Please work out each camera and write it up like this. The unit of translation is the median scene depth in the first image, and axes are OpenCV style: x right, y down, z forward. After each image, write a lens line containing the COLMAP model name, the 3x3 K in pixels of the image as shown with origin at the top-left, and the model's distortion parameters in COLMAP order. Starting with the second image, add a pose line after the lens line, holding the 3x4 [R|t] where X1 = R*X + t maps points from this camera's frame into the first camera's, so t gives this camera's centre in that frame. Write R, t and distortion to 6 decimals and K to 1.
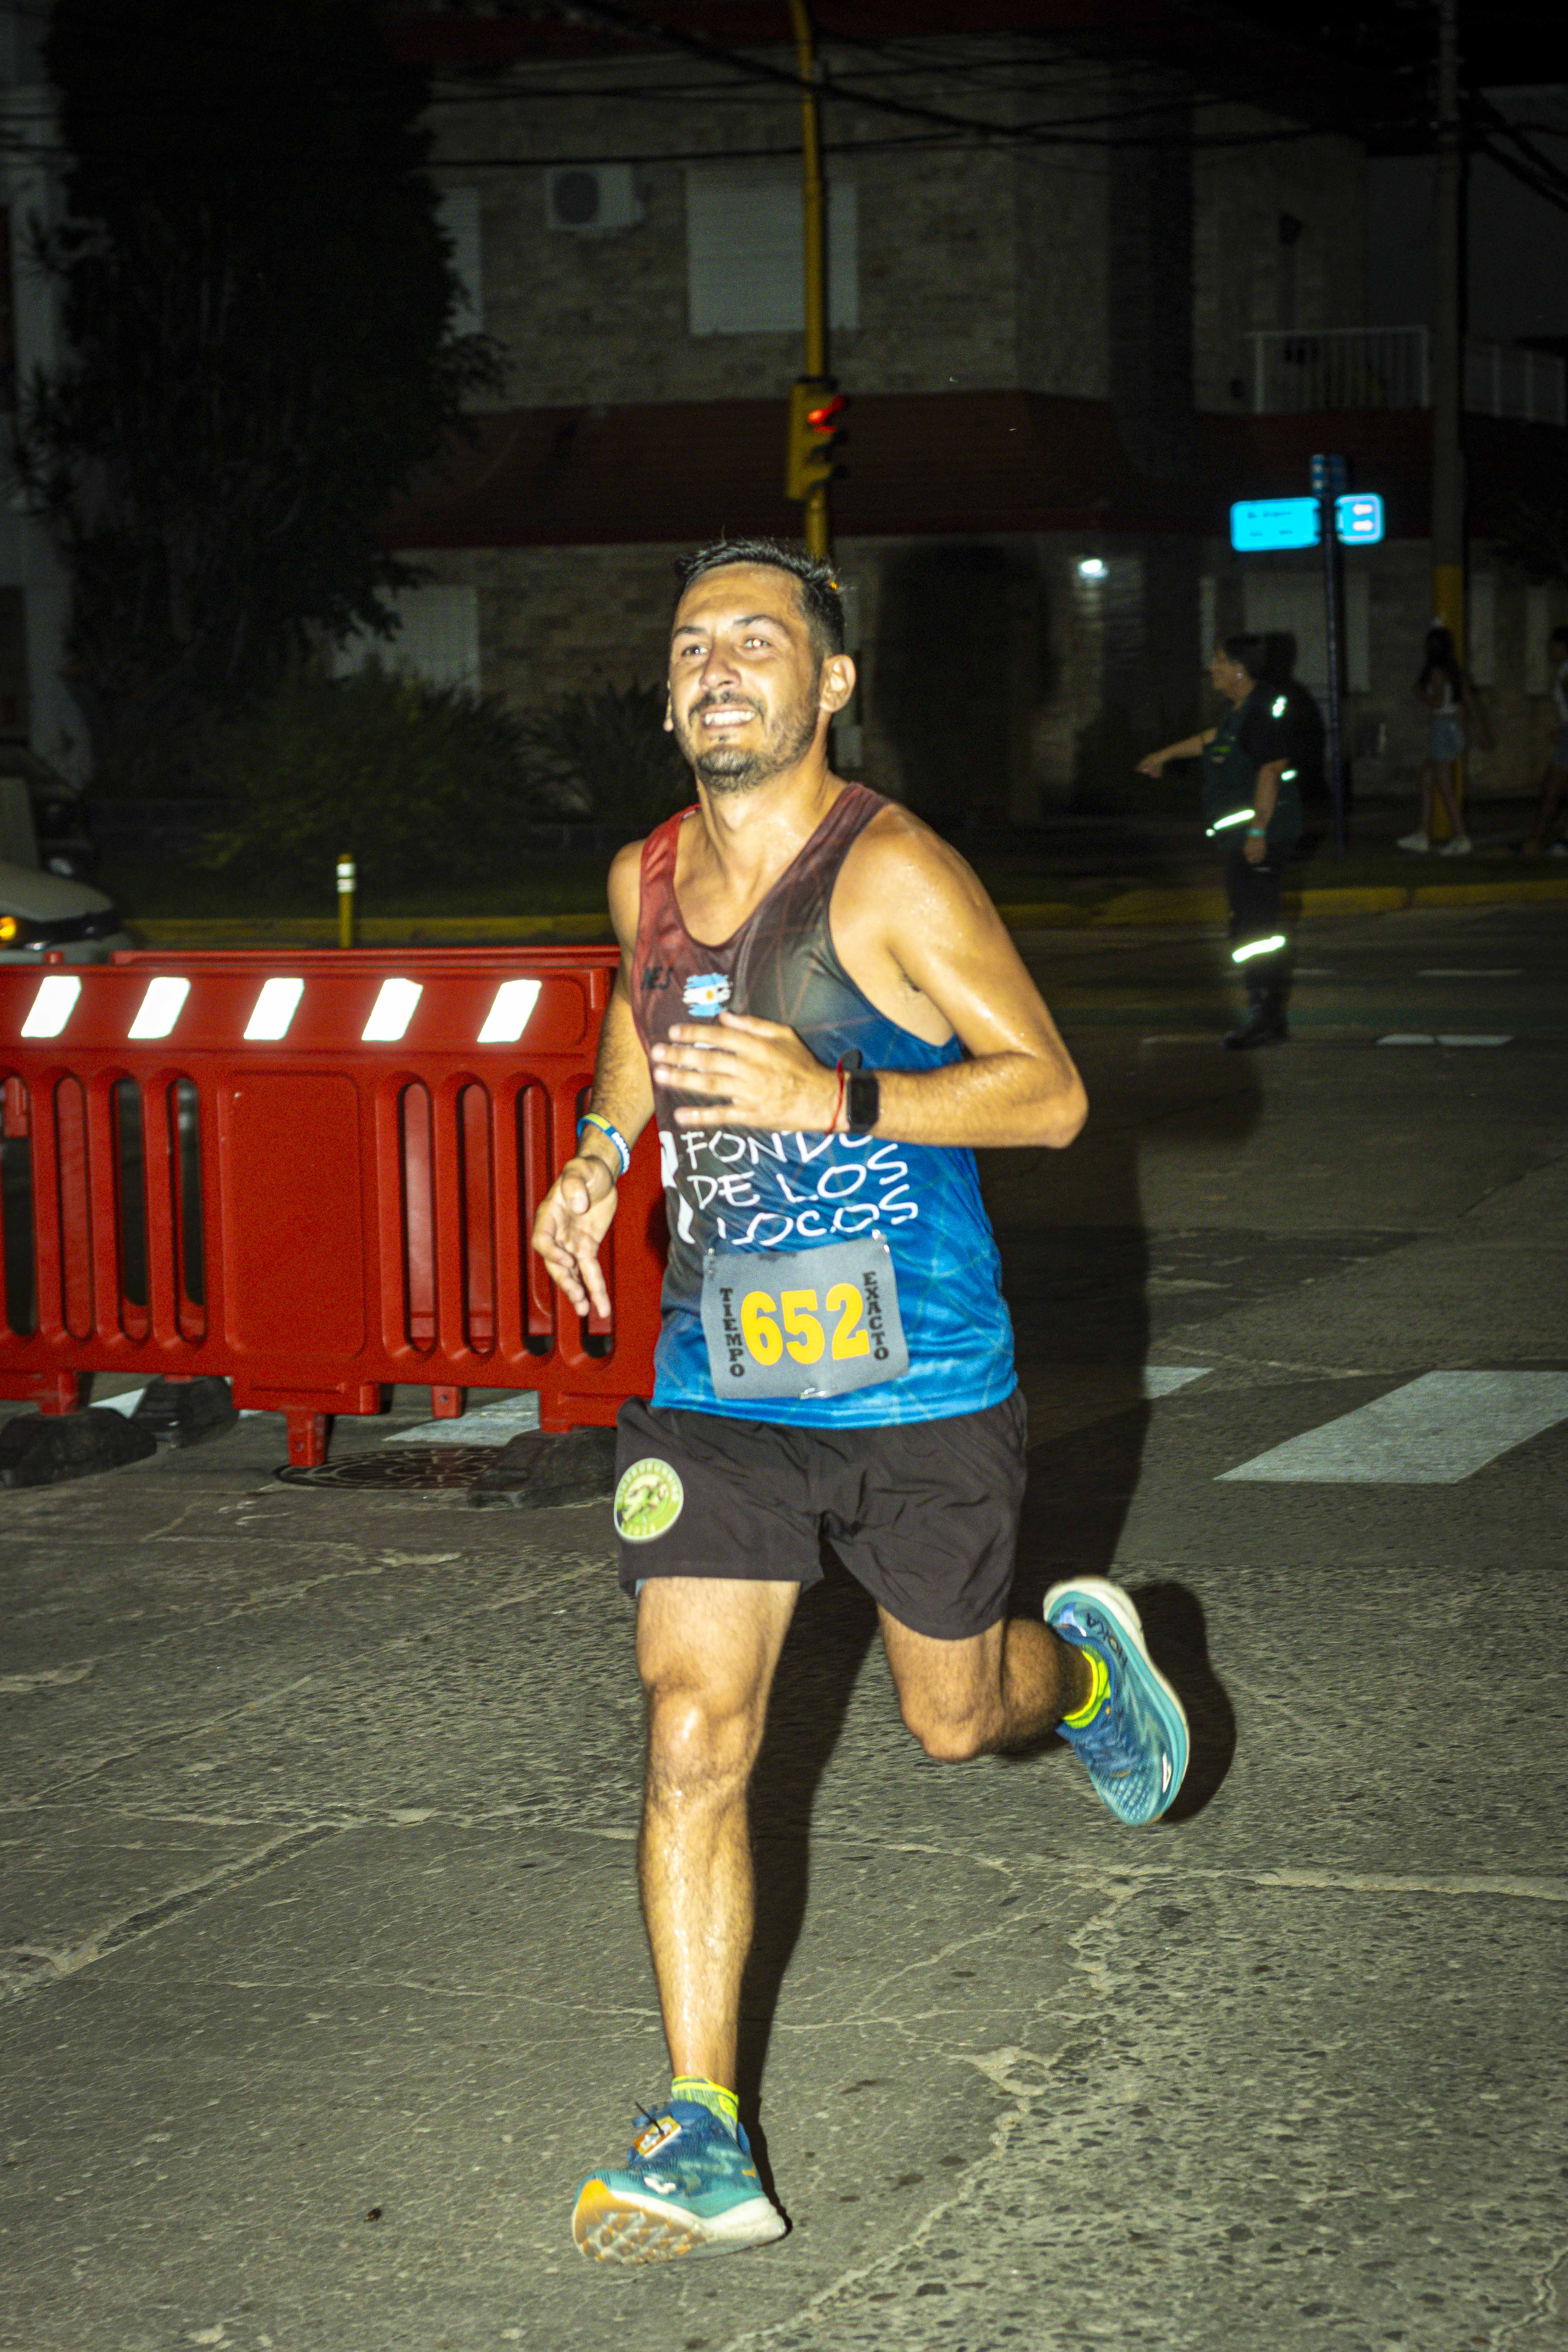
lens RADIAL K [[5468.2, 0, 779.5], [0, 5468.2, 1427.2], [0, 0, 1]] dist [0.129780, 0.087418]
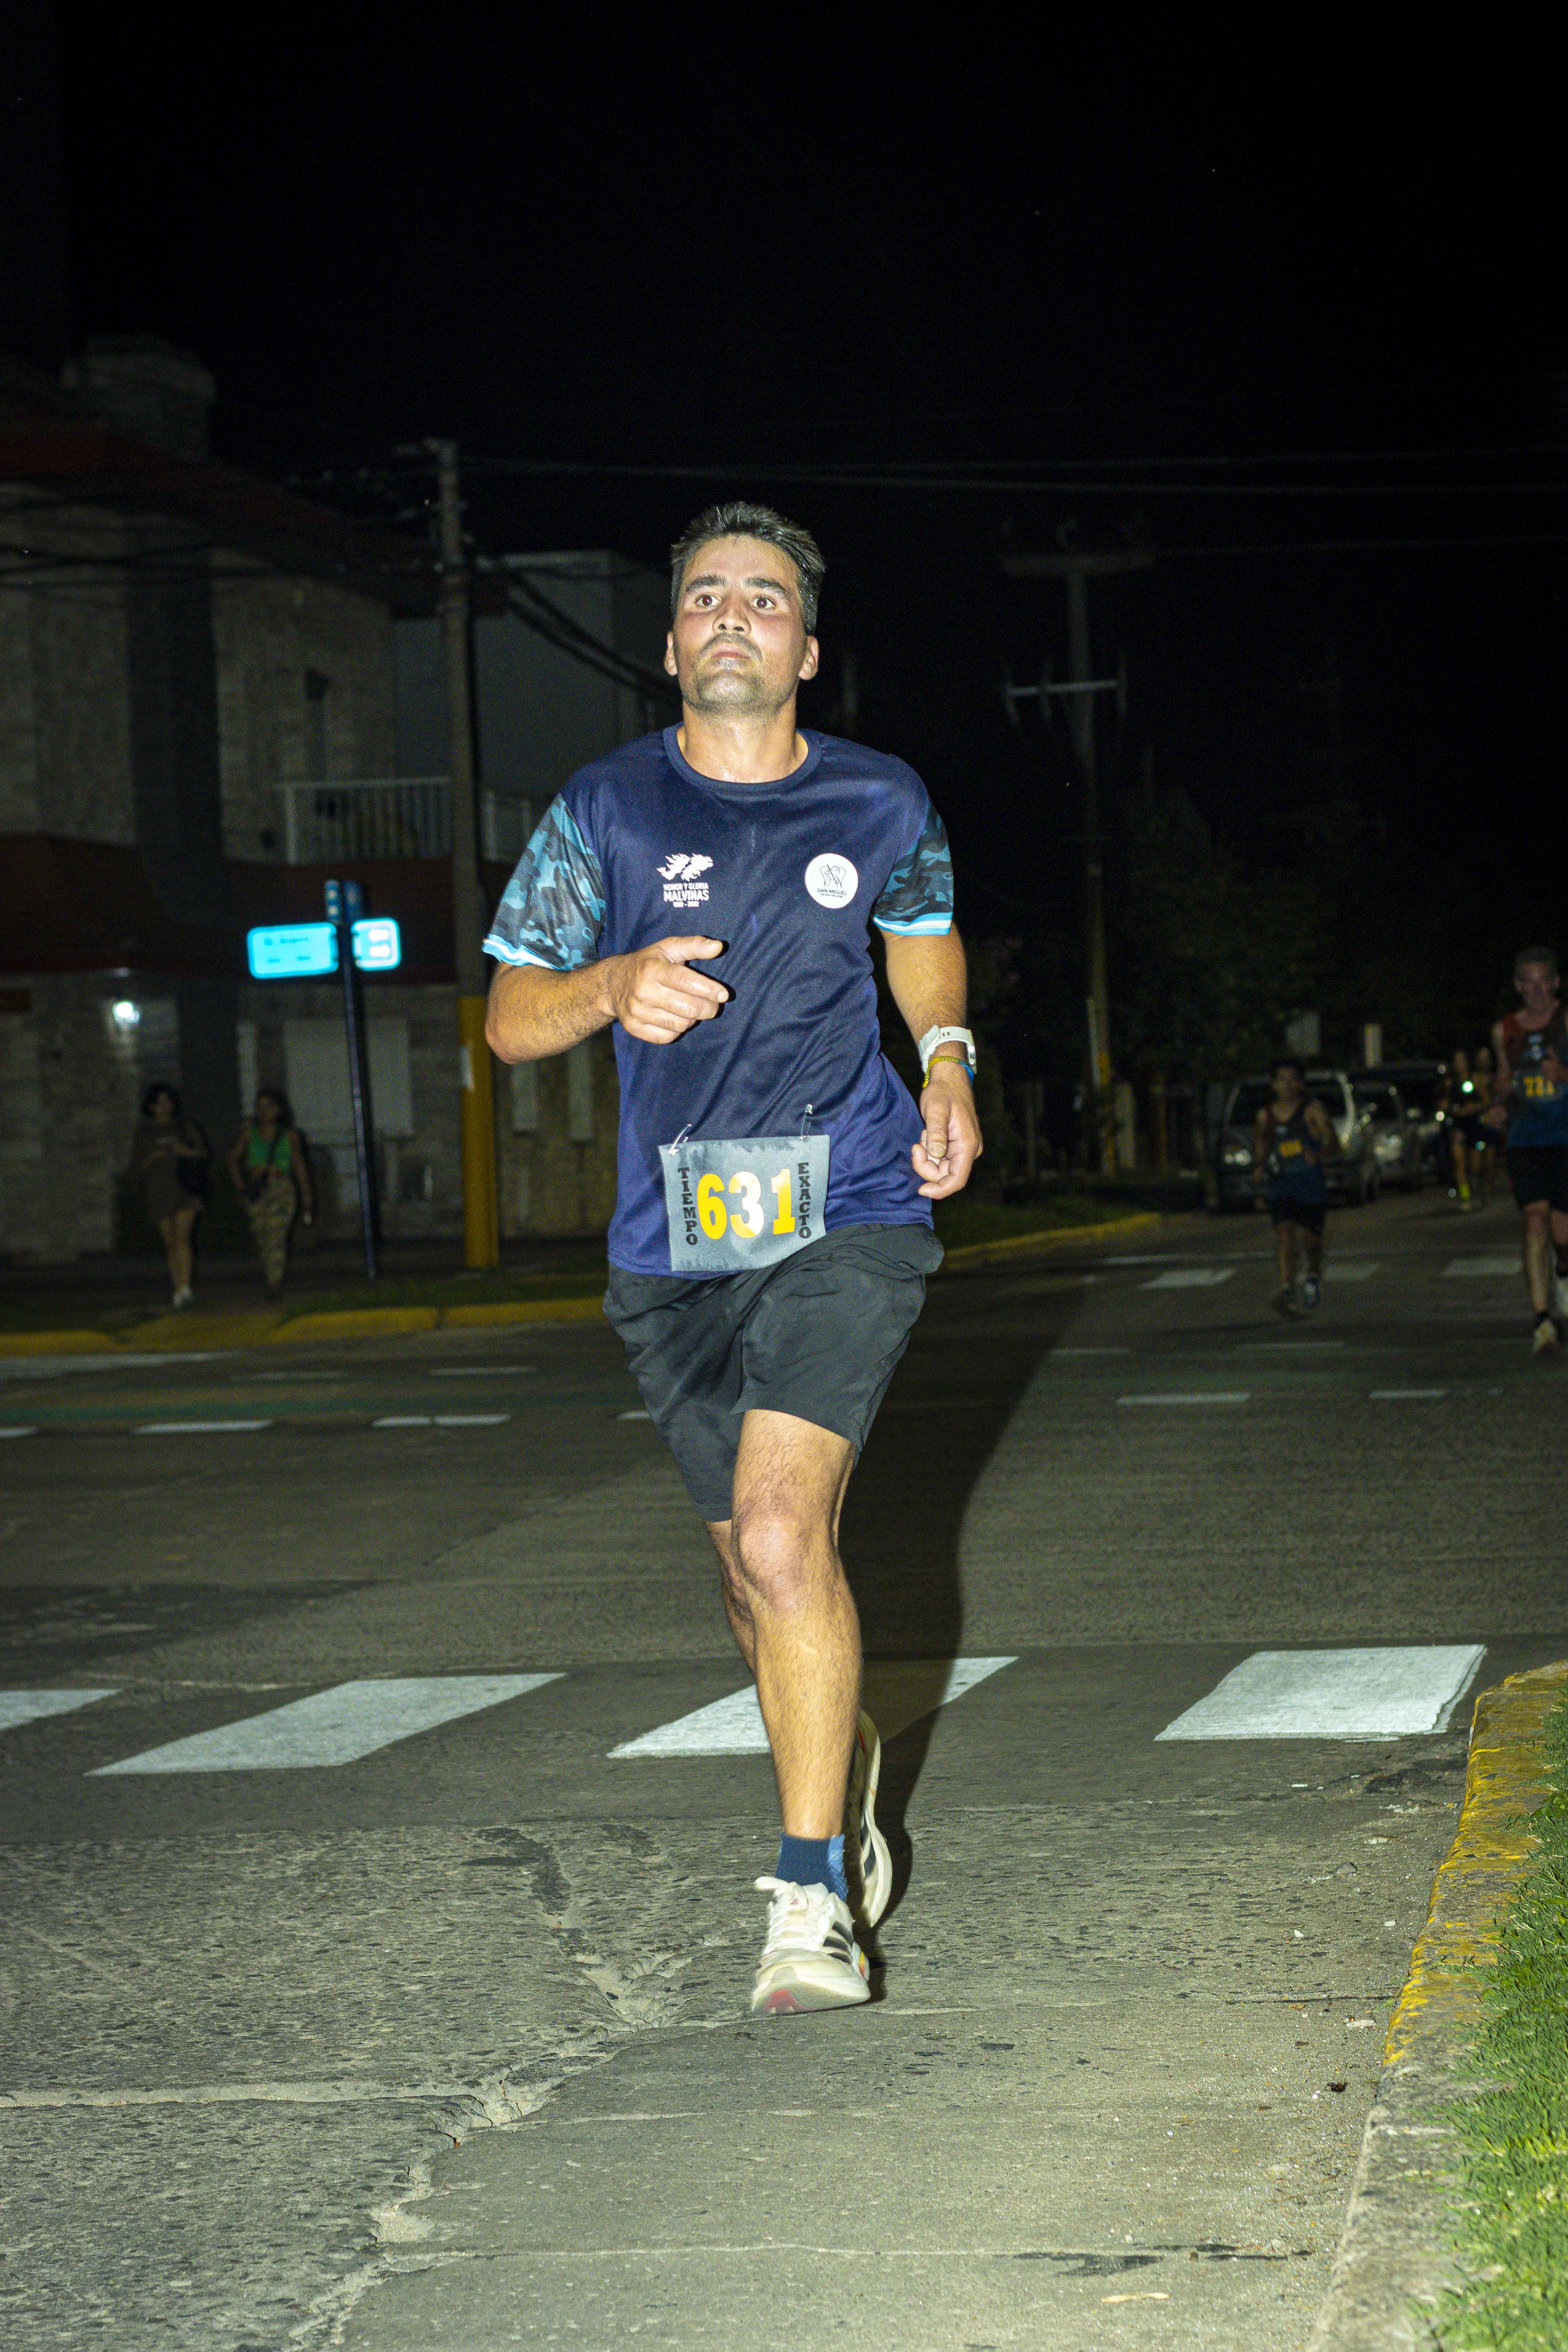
lens RADIAL K [[5468.2, 0, 779.5], [0, 5468.2, 1427.2], [0, 0, 1]] dist [0.129780, 0.087418]
pose [[0.986290, -0.027900, 0.162645, 0.072027], [0.042271, 0.995435, -0.085575, 0.055235], [-0.159515, 0.091277, 0.982967, 0.096830]]
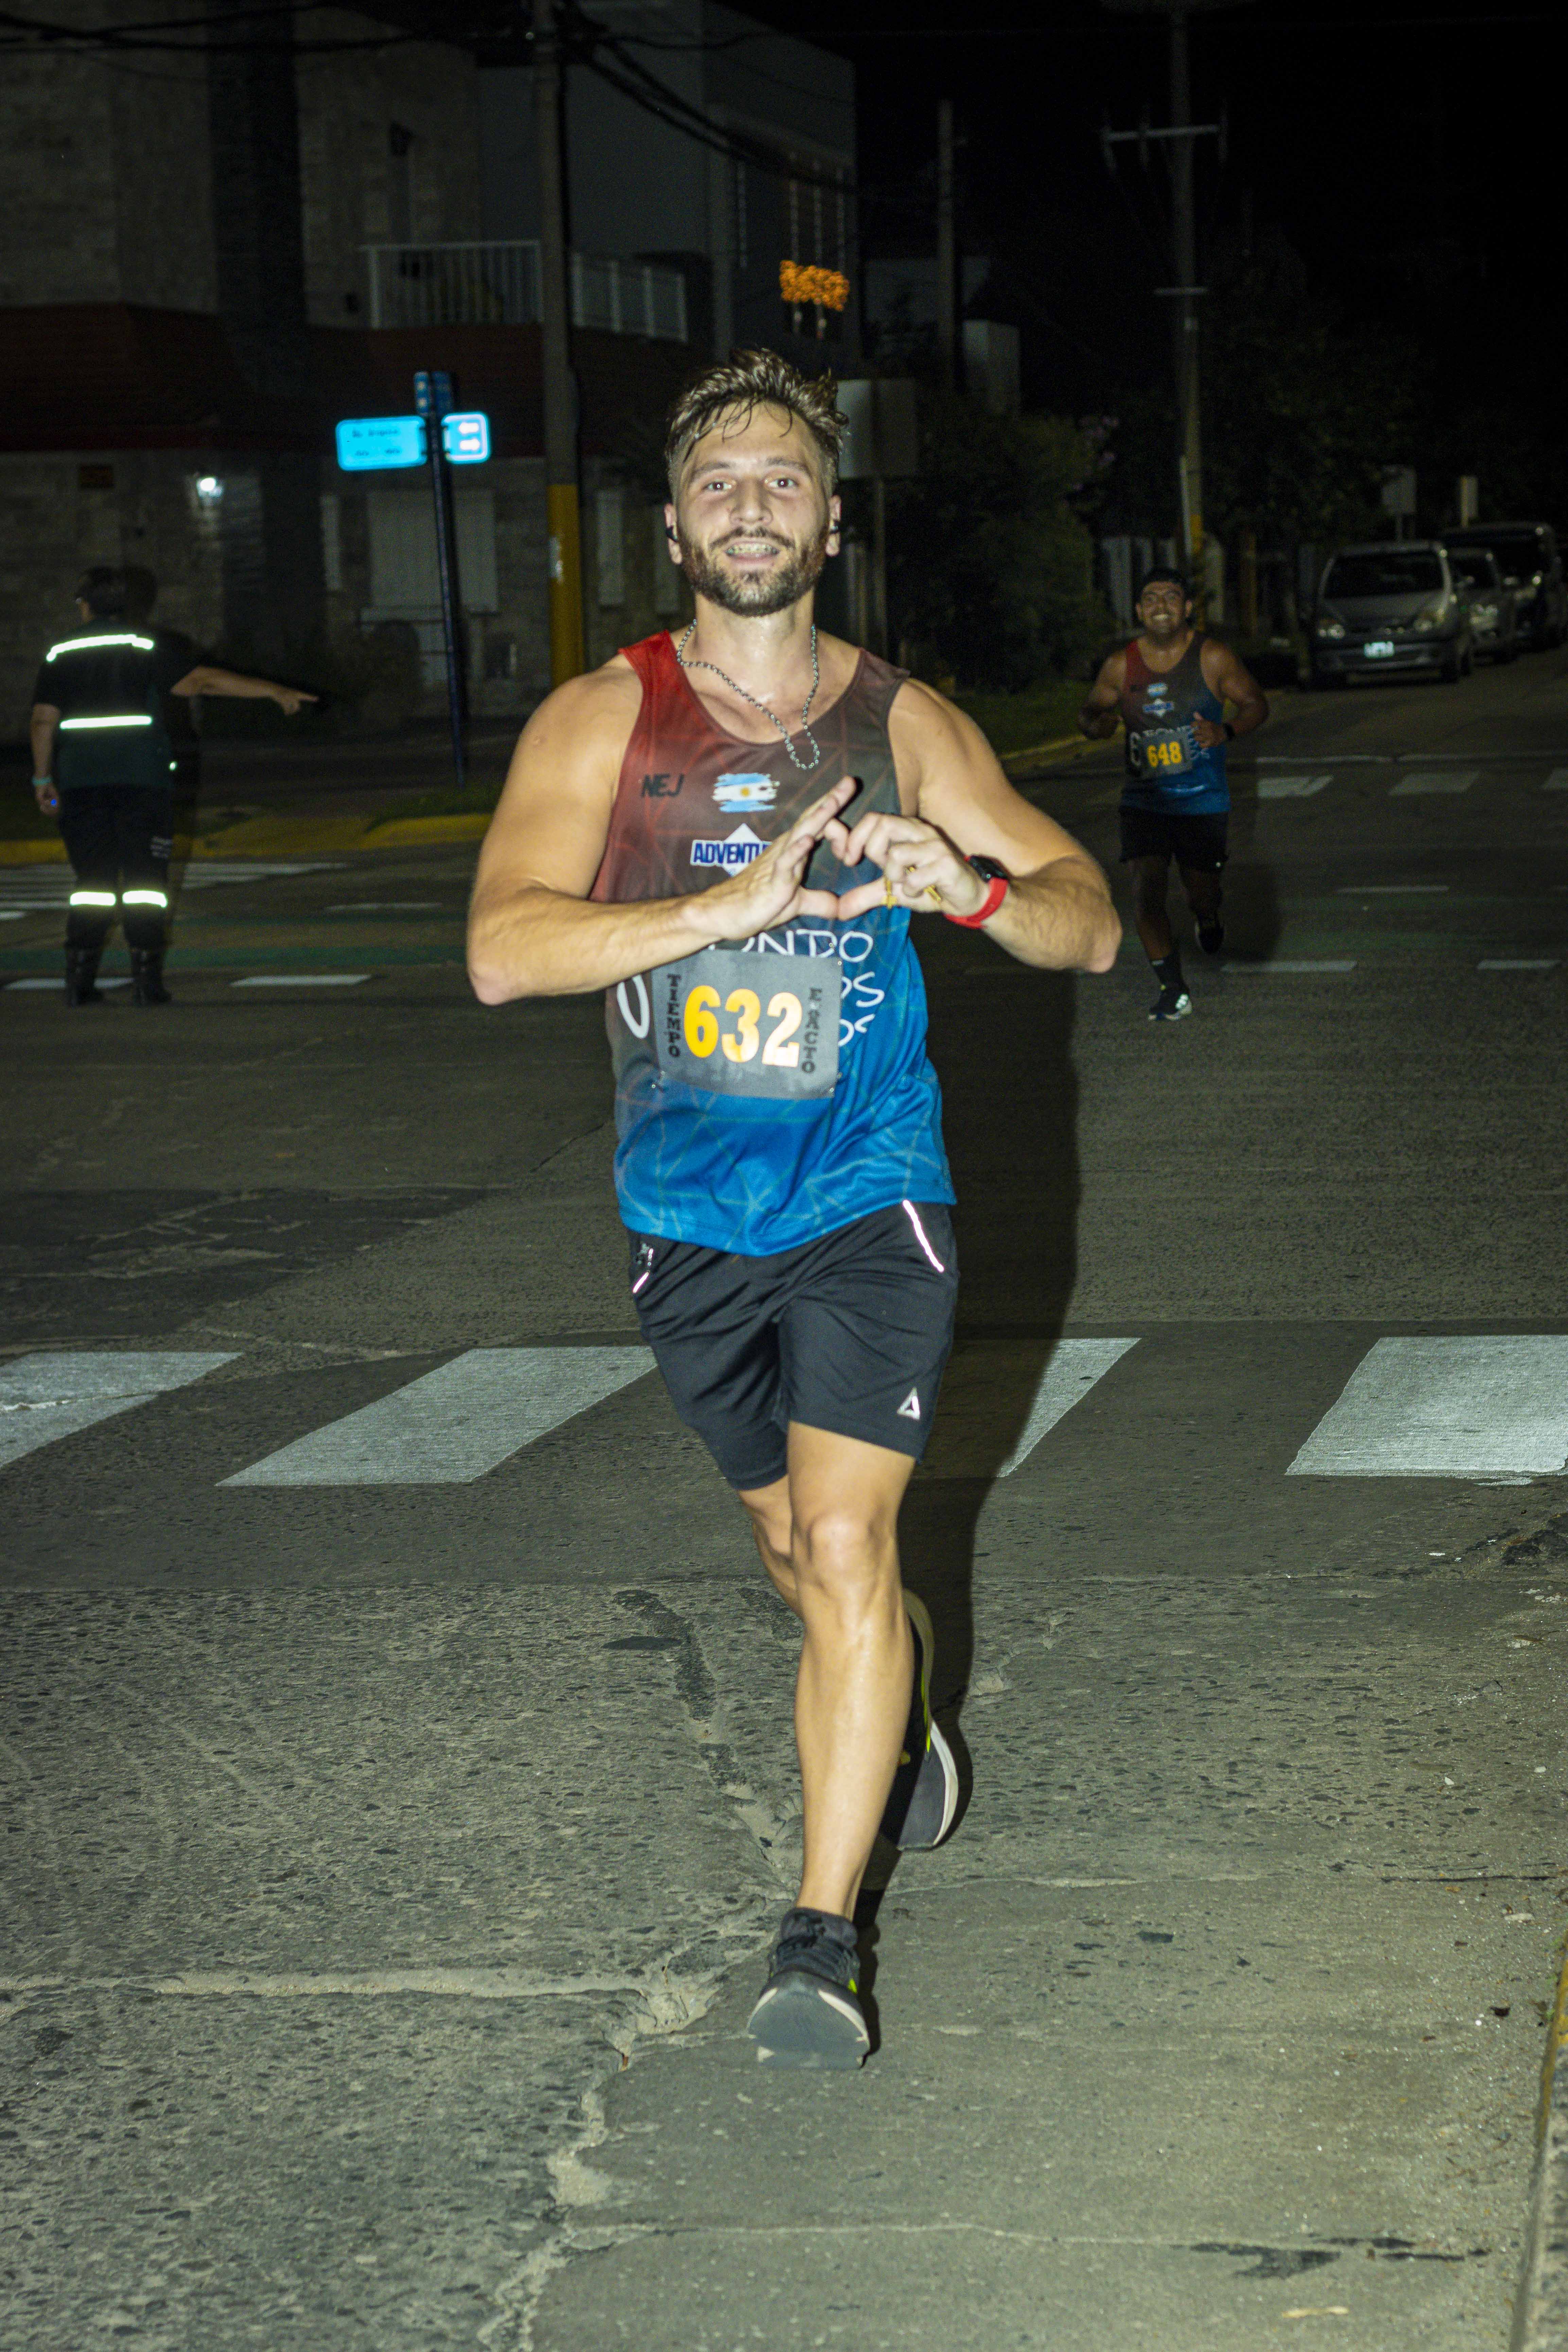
lens RADIAL K [[5465.8, 0, 780.4], [0, 5465.8, 1410.9], [0, 0, 1]] dist [0.147887, 0.155531]
pose [[0.988613, -0.032883, 0.146844, 0.059370], [0.031081, 0.999411, 0.014552, -0.021423], [-0.147236, -0.009822, 0.989053, 0.099889]]
